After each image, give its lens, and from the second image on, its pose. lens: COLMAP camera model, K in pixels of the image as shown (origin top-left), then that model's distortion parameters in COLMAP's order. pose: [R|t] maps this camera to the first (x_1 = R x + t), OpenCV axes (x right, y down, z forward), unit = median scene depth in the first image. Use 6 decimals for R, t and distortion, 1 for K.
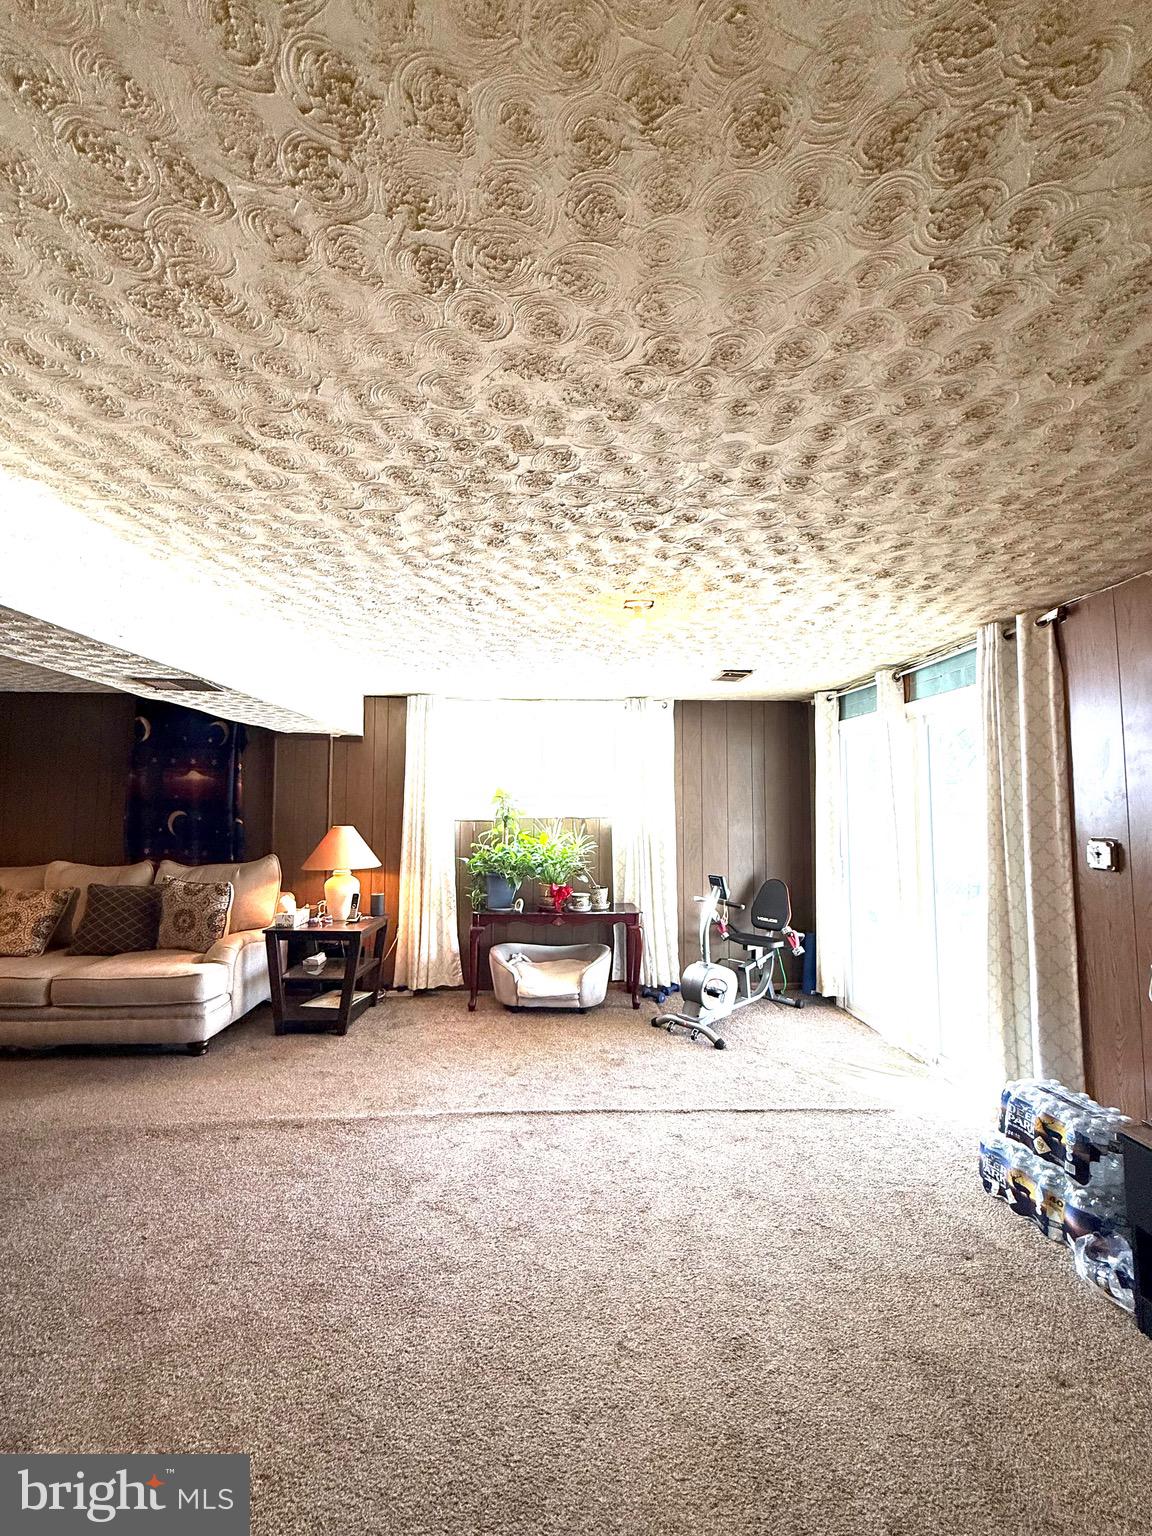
lens RADIAL K [[612.3, 0, 575.5], [0, 612.3, 771.7], [0, 0, 1]] dist [0.000304, 0.000470]
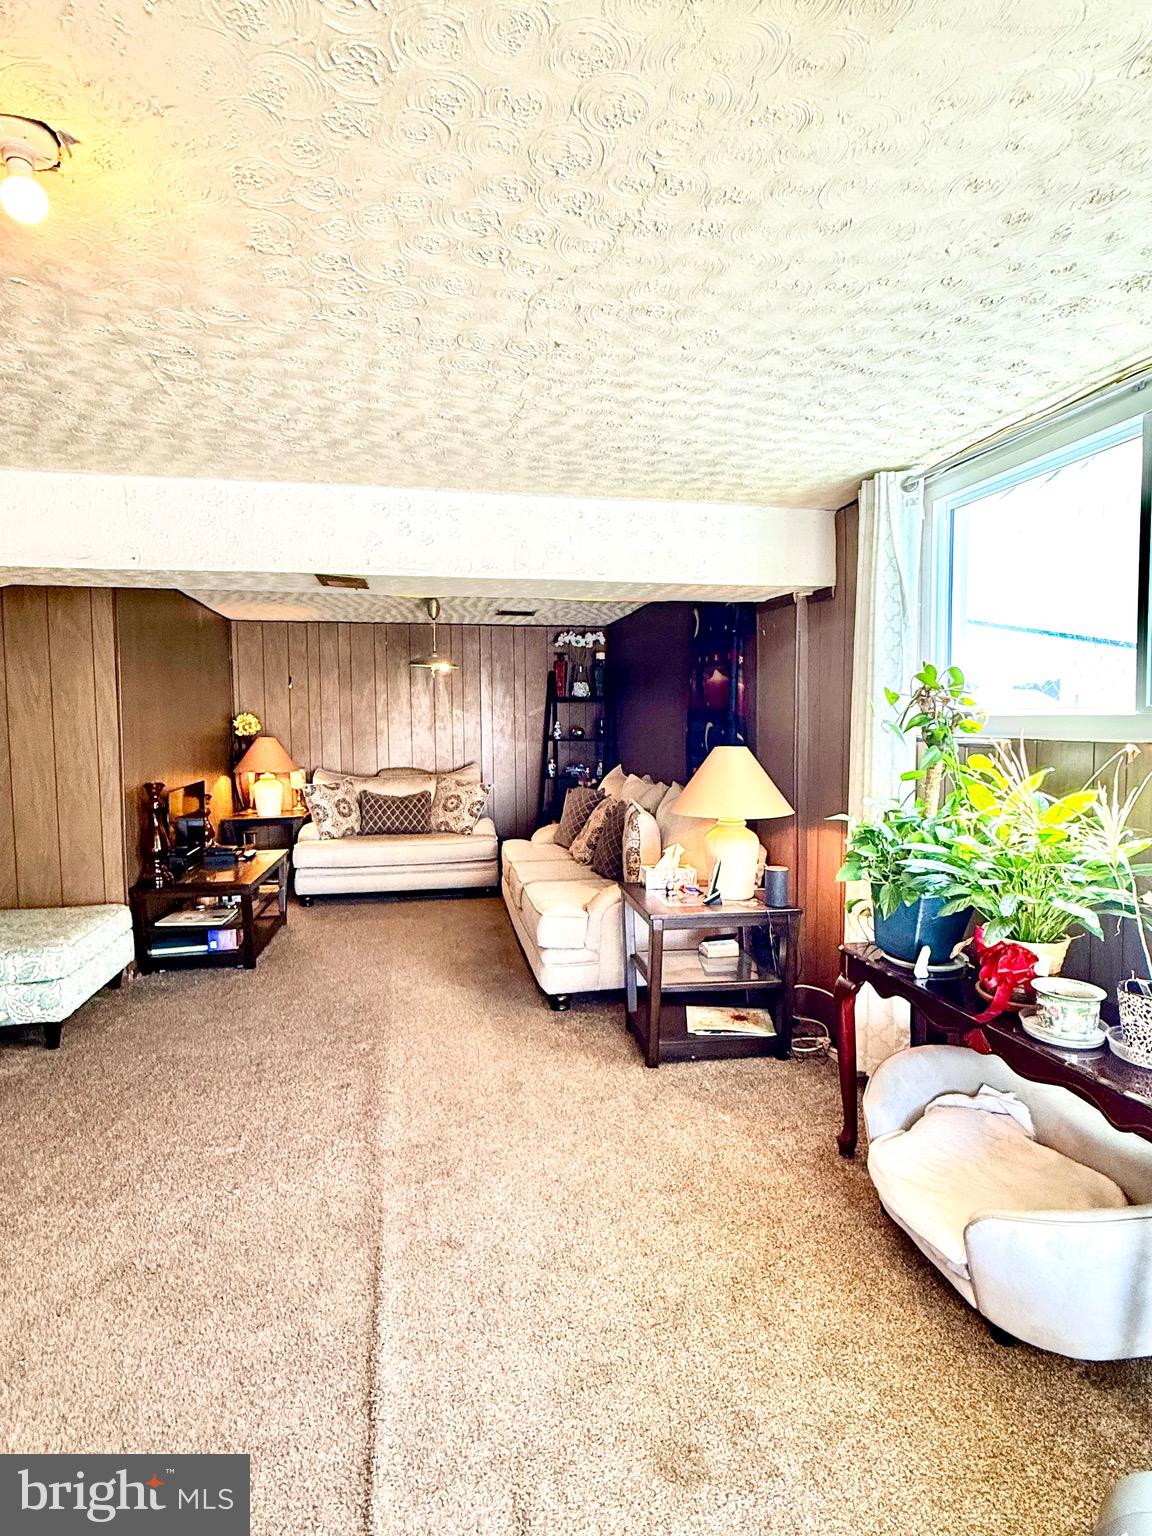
lens RADIAL K [[808.6, 0, 573.2], [0, 808.6, 765.6], [0, 0, 1]] dist [-0.000008, -0.000211]
pose [[0.125463, 0.045942, -0.991034, 0.426485], [0.070114, 0.996019, 0.055049, 0.059058], [0.989618, -0.076392, 0.121742, 0.814450]]
